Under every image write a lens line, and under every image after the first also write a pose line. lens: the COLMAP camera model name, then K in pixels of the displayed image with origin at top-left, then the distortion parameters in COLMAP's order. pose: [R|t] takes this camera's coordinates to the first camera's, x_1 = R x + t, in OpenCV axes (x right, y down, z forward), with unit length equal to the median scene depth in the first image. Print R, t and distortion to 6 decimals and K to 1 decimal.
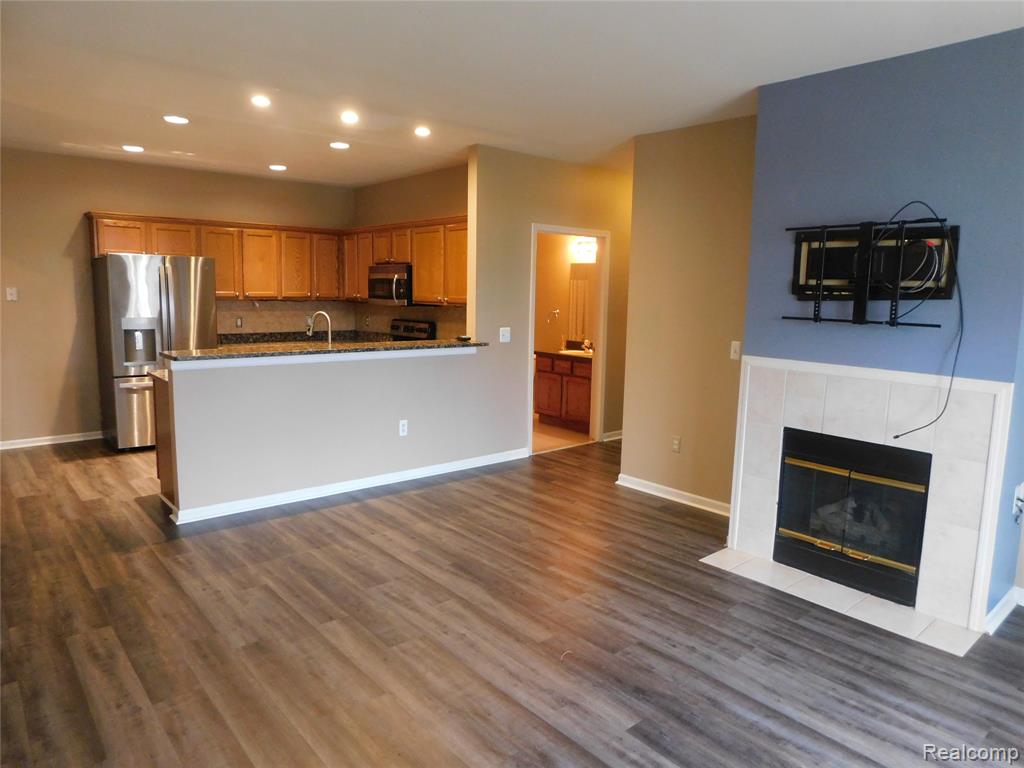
lens RADIAL K [[673.4, 0, 518.6], [0, 673.4, 376.6], [0, 0, 1]] dist [-0.072994, 0.055058]
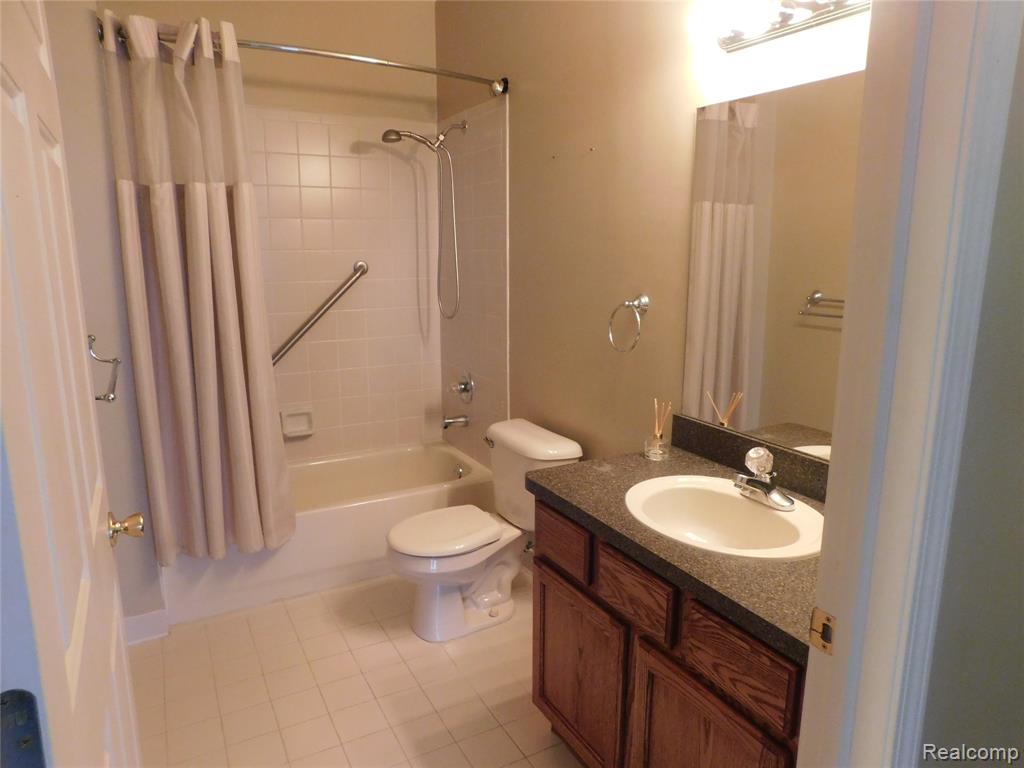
lens RADIAL K [[673.4, 0, 509.9], [0, 673.4, 380.0], [0, 0, 1]] dist [-0.072994, 0.055058]
pose [[0.974340, 0.022435, -0.223960, 0.118049], [-0.006700, 0.997470, 0.070769, -0.148639], [0.224982, -0.067452, 0.972025, 1.282908]]
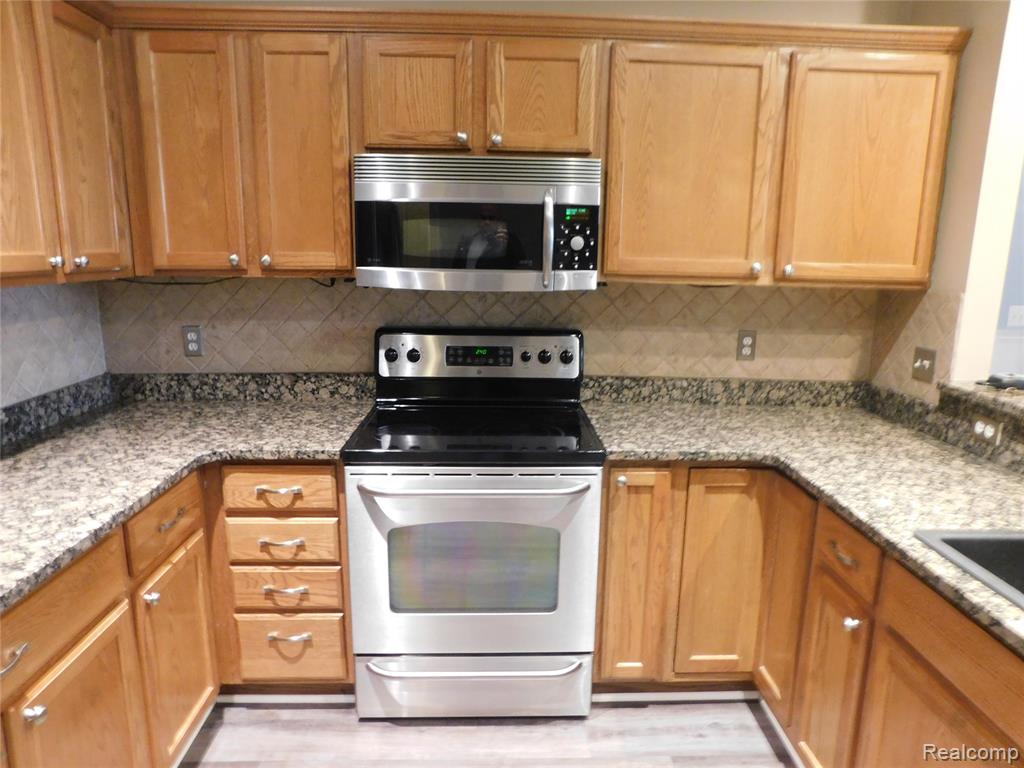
lens RADIAL K [[673.4, 0, 519.1], [0, 673.4, 378.3], [0, 0, 1]] dist [-0.072994, 0.055058]
pose [[0.632840, -0.160732, 0.757415, -0.640643], [0.094043, 0.986930, 0.130862, -0.159896], [-0.768550, -0.011586, 0.639685, 1.200655]]
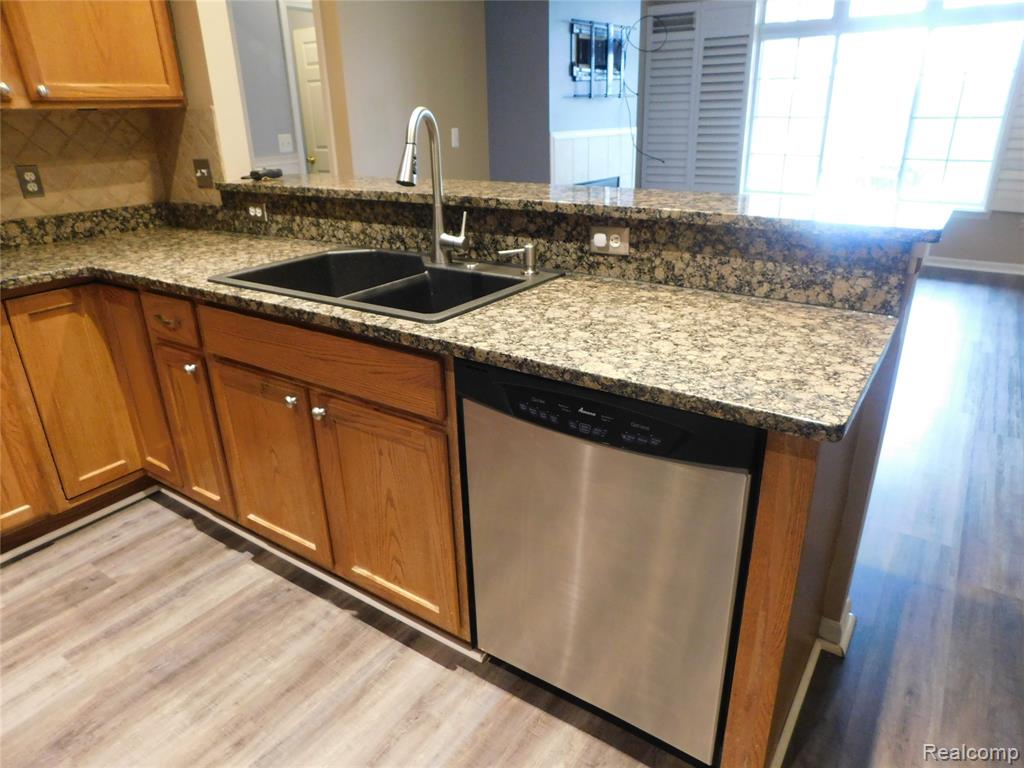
lens RADIAL K [[673.4, 0, 519.5], [0, 673.4, 380.5], [0, 0, 1]] dist [-0.072994, 0.055058]
pose [[-0.244786, -0.379964, 0.892024, -0.731005], [0.139792, 0.896570, 0.420262, -0.119538], [-0.959447, 0.227572, -0.166352, 1.155066]]
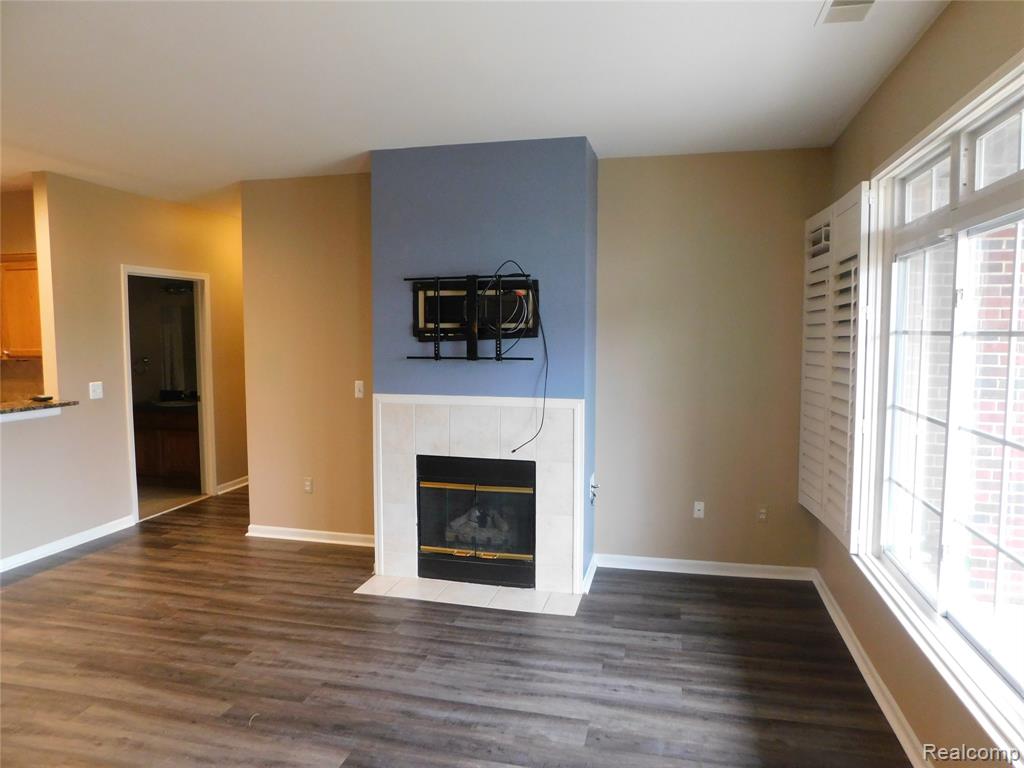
lens RADIAL K [[673.4, 0, 517.9], [0, 673.4, 377.0], [0, 0, 1]] dist [-0.072994, 0.055058]
pose [[0.816336, -0.063829, 0.574039, -0.081963], [0.093882, 0.995321, -0.022837, -0.010399], [-0.569896, 0.072534, 0.818509, -0.021029]]
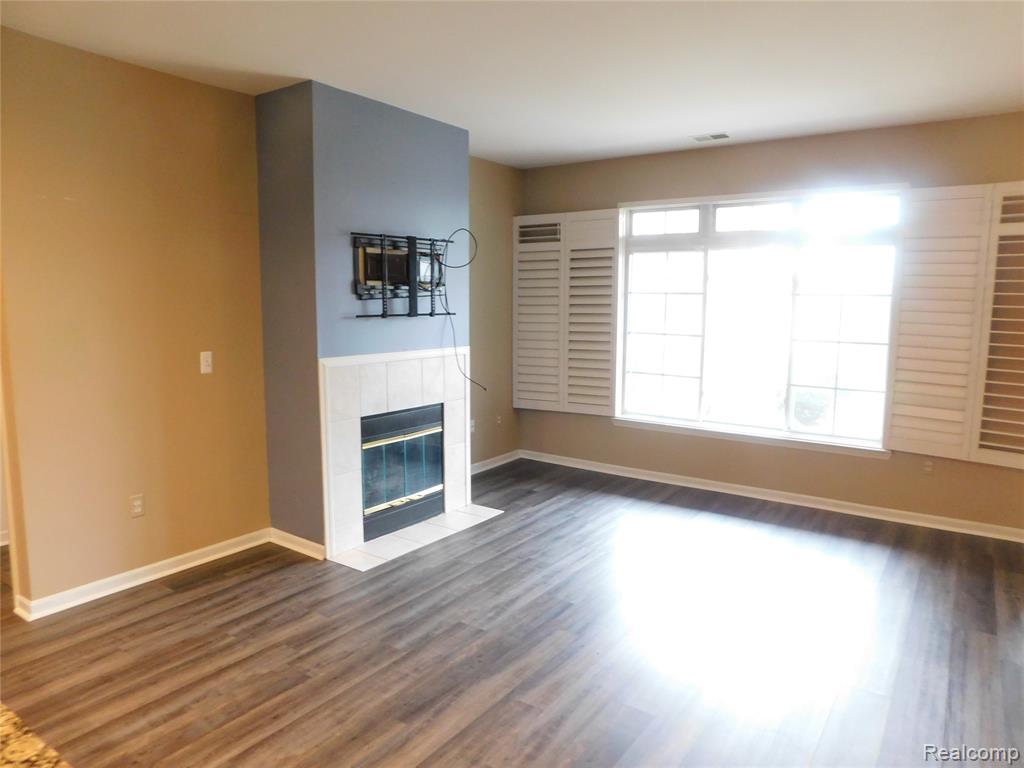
lens RADIAL K [[673.4, 0, 518.9], [0, 673.4, 378.4], [0, 0, 1]] dist [-0.072994, 0.055058]
pose [[-0.237930, -0.140978, 0.960997, -0.570716], [0.114699, 0.978409, 0.171930, -0.117564], [-0.964486, 0.151133, -0.216623, 0.804418]]
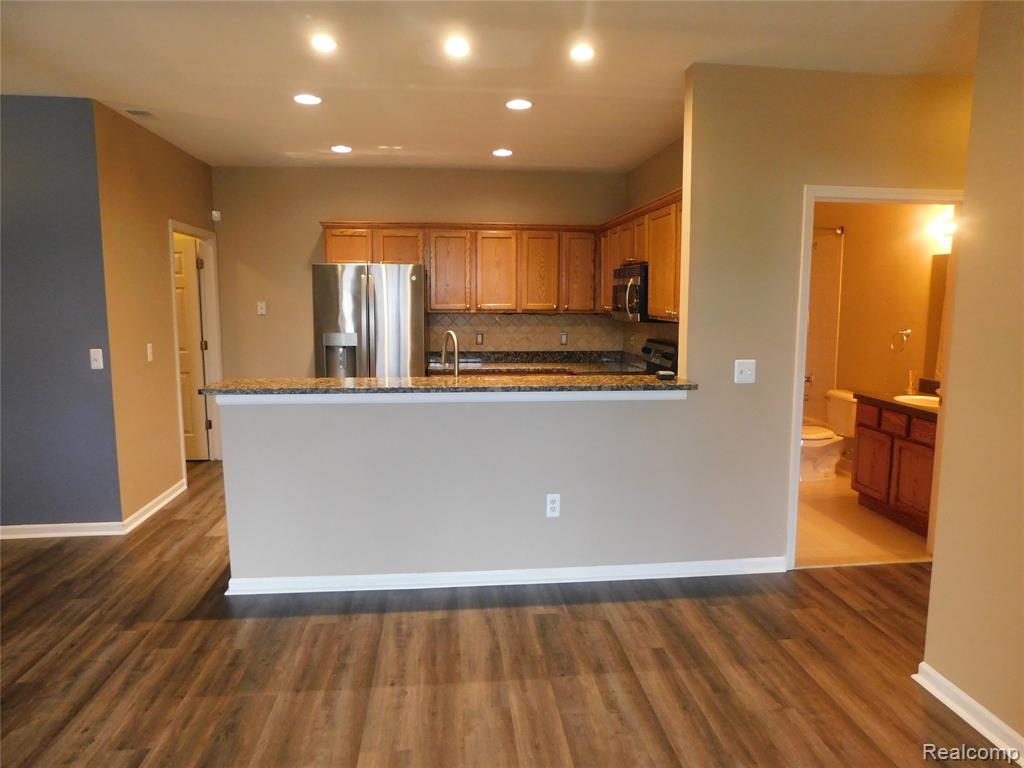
lens RADIAL K [[673.4, 0, 518.4], [0, 673.4, 378.4], [0, 0, 1]] dist [-0.072994, 0.055058]
pose [[0.818262, 0.051802, -0.572507, 0.205808], [-0.059817, 0.998198, 0.004826, -0.059687], [0.571725, 0.030297, 0.819886, 0.495902]]
